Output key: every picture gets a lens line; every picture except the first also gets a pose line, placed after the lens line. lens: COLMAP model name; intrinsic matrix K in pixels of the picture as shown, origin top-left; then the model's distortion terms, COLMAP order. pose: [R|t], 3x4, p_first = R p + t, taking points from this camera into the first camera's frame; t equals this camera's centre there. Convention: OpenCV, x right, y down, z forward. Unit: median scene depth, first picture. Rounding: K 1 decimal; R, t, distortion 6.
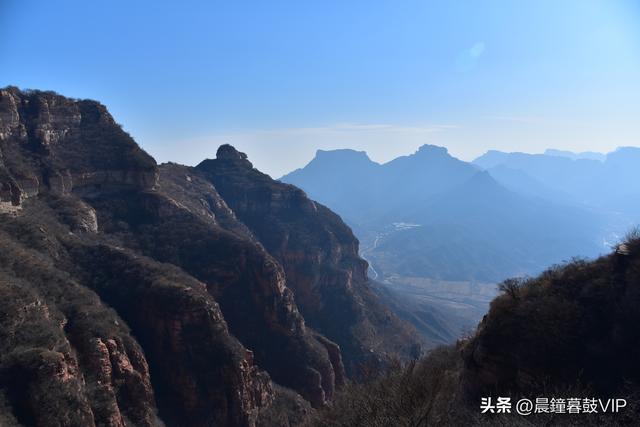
lens RADIAL K [[436.2, 0, 320.0], [0, 436.2, 213.5], [0, 0, 1]] dist [-0.037033, 0.000995]
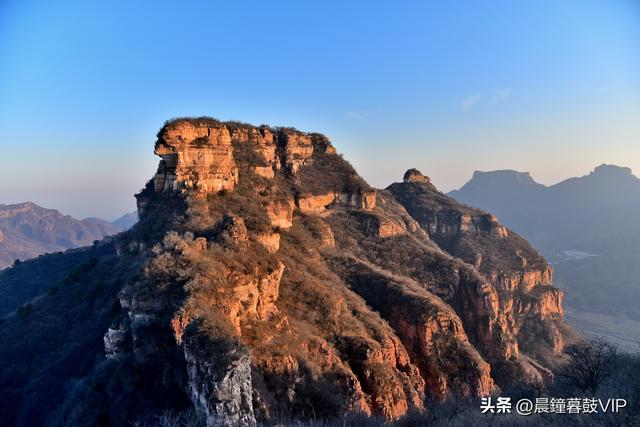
lens RADIAL K [[436.2, 0, 320.0], [0, 436.2, 213.5], [0, 0, 1]] dist [-0.037033, 0.000995]
pose [[0.944695, 0.026904, -0.326846, -0.143977], [-0.041929, 0.998359, -0.039012, 0.000999], [0.325260, 0.050559, 0.944272, -0.119327]]
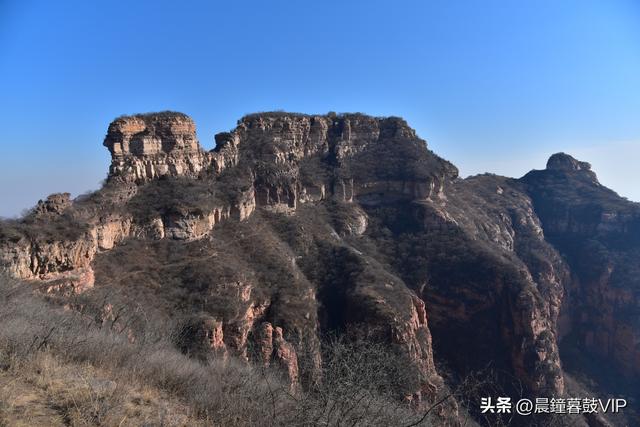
lens RADIAL K [[436.2, 0, 320.0], [0, 436.2, 213.5], [0, 0, 1]] dist [-0.037033, 0.000995]
pose [[0.657736, 0.071282, -0.749868, 0.220403], [-0.087424, 0.996009, 0.017997, -0.021391], [0.748158, 0.053720, 0.661342, 0.143491]]
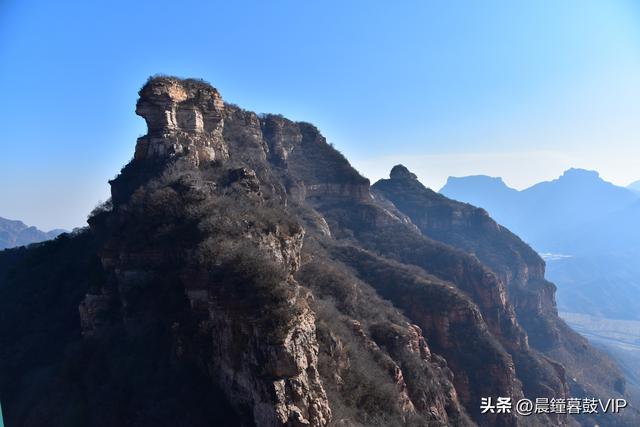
lens RADIAL K [[436.2, 0, 320.0], [0, 436.2, 213.5], [0, 0, 1]] dist [-0.037033, 0.000995]
pose [[0.962609, 0.004483, -0.270857, -0.209569], [-0.022421, 0.997751, -0.063172, 0.045041], [0.269964, 0.066883, 0.960545, -0.055867]]
